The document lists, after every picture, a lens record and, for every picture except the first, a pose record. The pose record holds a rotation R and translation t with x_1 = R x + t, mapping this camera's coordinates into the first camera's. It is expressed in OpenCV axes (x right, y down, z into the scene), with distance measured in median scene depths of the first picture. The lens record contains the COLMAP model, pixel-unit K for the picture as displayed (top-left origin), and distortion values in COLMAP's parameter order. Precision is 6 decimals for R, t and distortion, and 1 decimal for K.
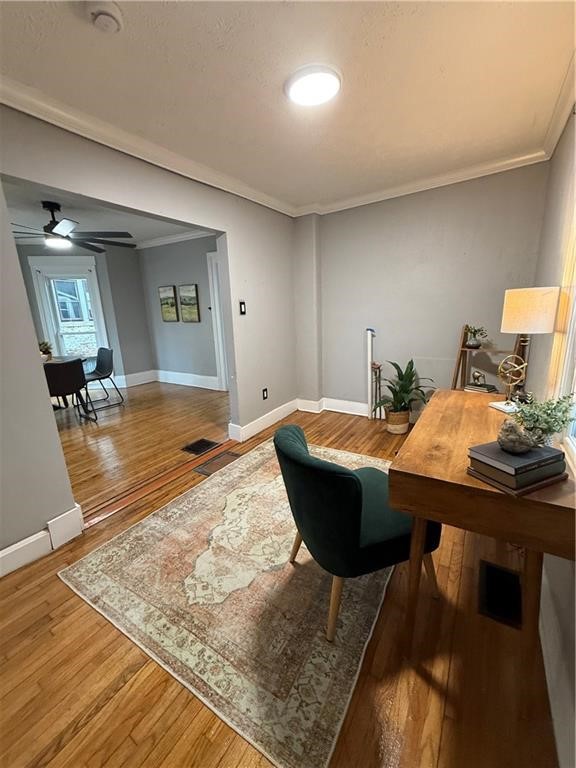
lens RADIAL K [[310.9, 0, 288.7], [0, 310.9, 383.8], [0, 0, 1]] dist [0.001459, 0.000096]
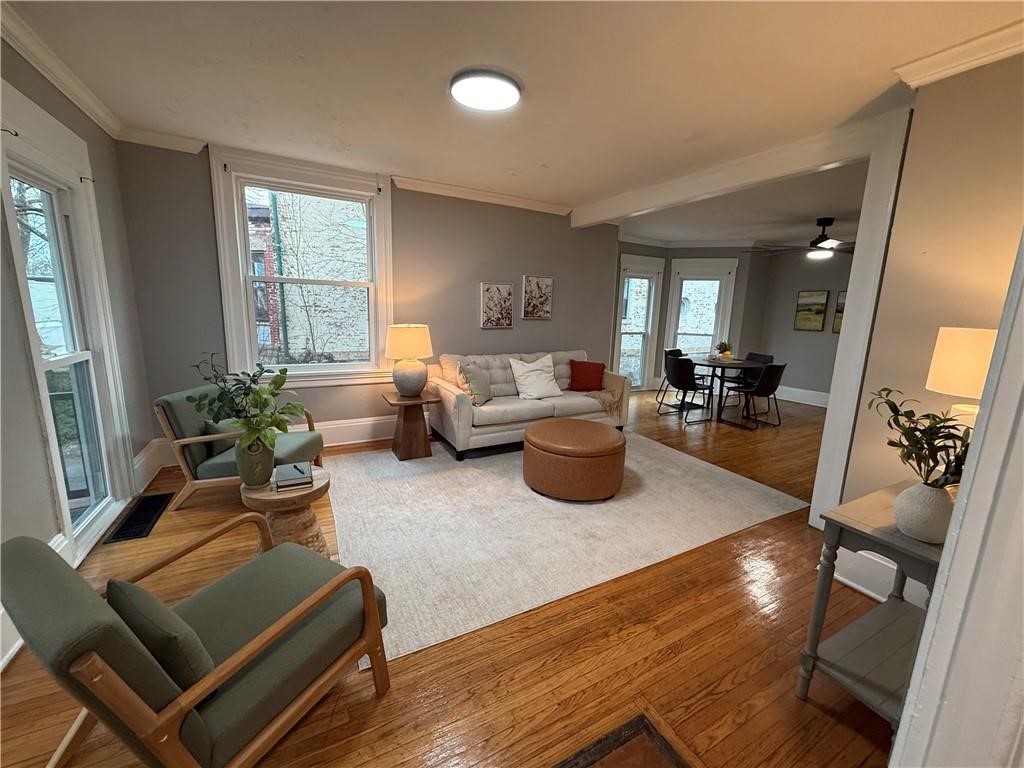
lens RADIAL K [[414.5, 0, 511.9], [0, 414.5, 381.4], [0, 0, 1]] dist [0.001459, 0.000096]
pose [[0.857357, 0.145725, -0.493663, -0.512258], [-0.171357, 0.985186, -0.006782, 0.090908], [0.485361, 0.090408, 0.869627, -0.404589]]
